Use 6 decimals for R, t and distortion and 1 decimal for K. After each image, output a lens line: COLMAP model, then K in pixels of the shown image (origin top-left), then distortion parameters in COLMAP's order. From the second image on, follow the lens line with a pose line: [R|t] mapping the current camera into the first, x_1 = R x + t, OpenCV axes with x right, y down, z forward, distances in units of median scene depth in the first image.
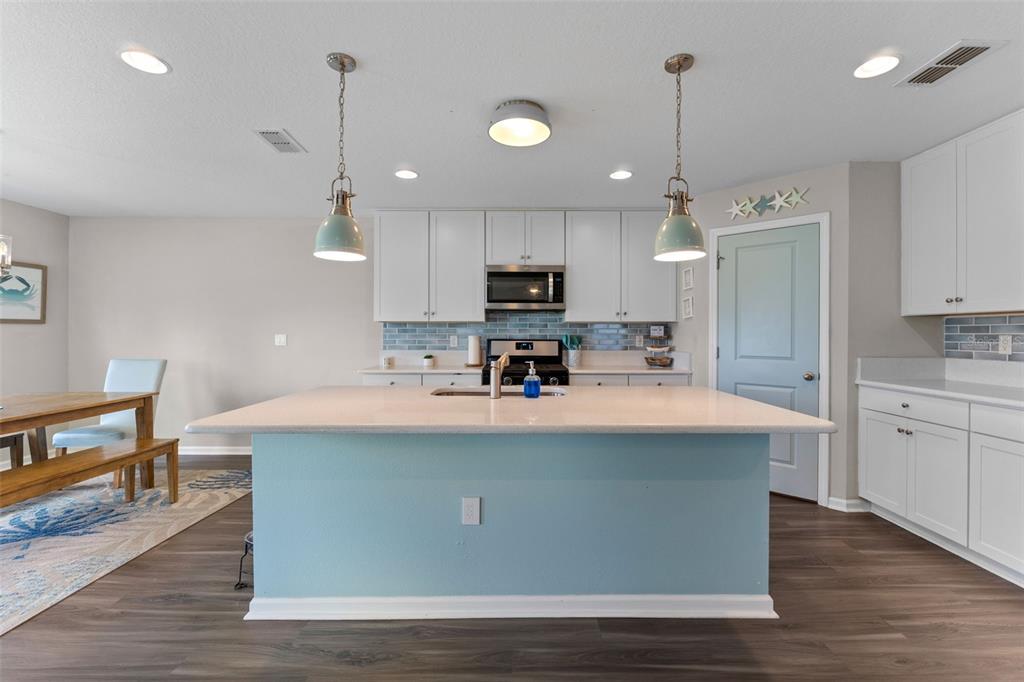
lens RADIAL K [[461.7, 0, 527.5], [0, 461.7, 334.9], [0, 0, 1]] dist [-0.003521, -0.001644]
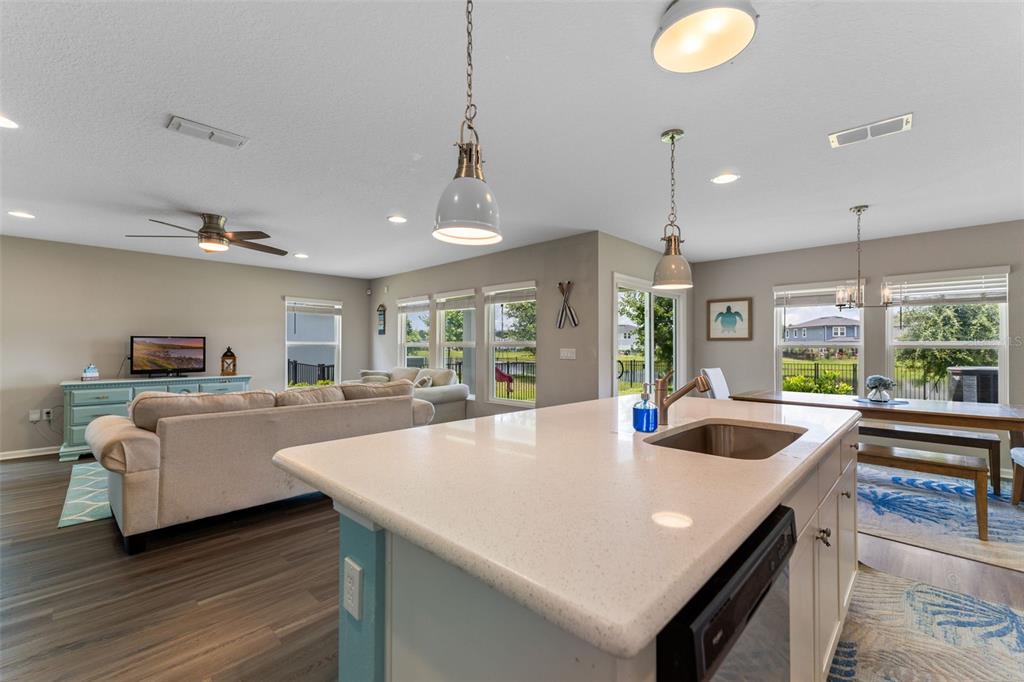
lens RADIAL K [[426.0, 0, 512.0], [0, 426.0, 341.0], [0, 0, 1]] dist [0.002981, 0.000141]
pose [[-0.698212, -0.013200, -0.715770, 0.429985], [-0.003958, 0.999886, -0.014579, -0.001293], [0.715880, -0.007346, -0.698184, 0.874680]]
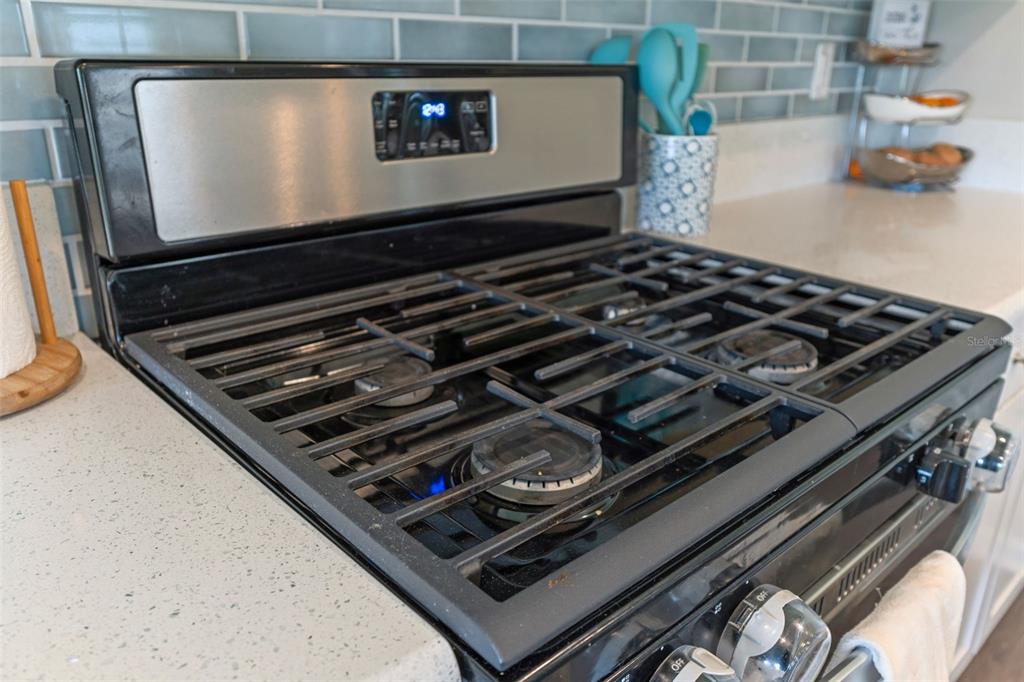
lens RADIAL K [[770.7, 0, 512.0], [0, 770.7, 341.0], [0, 0, 1]] dist [0.003086, 0.000923]
pose [[0.742050, -0.226098, 0.631064, -0.163862], [-0.005903, 0.939161, 0.343425, 0.011373], [-0.670319, -0.258564, 0.695570, 1.065428]]
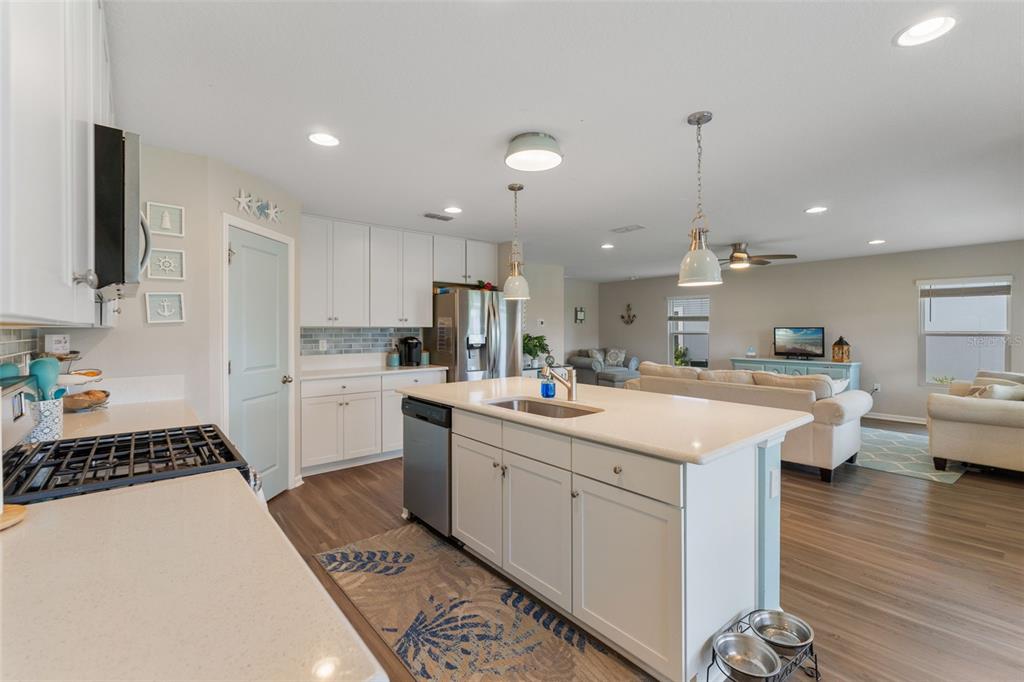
lens RADIAL K [[451.9, 0, 527.3], [0, 451.9, 327.2], [0, 0, 1]] dist [-0.002044, -0.000210]
pose [[-0.655693, 0.000978, 0.755027, -0.567625], [-0.000172, 0.999999, -0.001445, -0.033820], [-0.755027, -0.001077, -0.655693, 1.203319]]
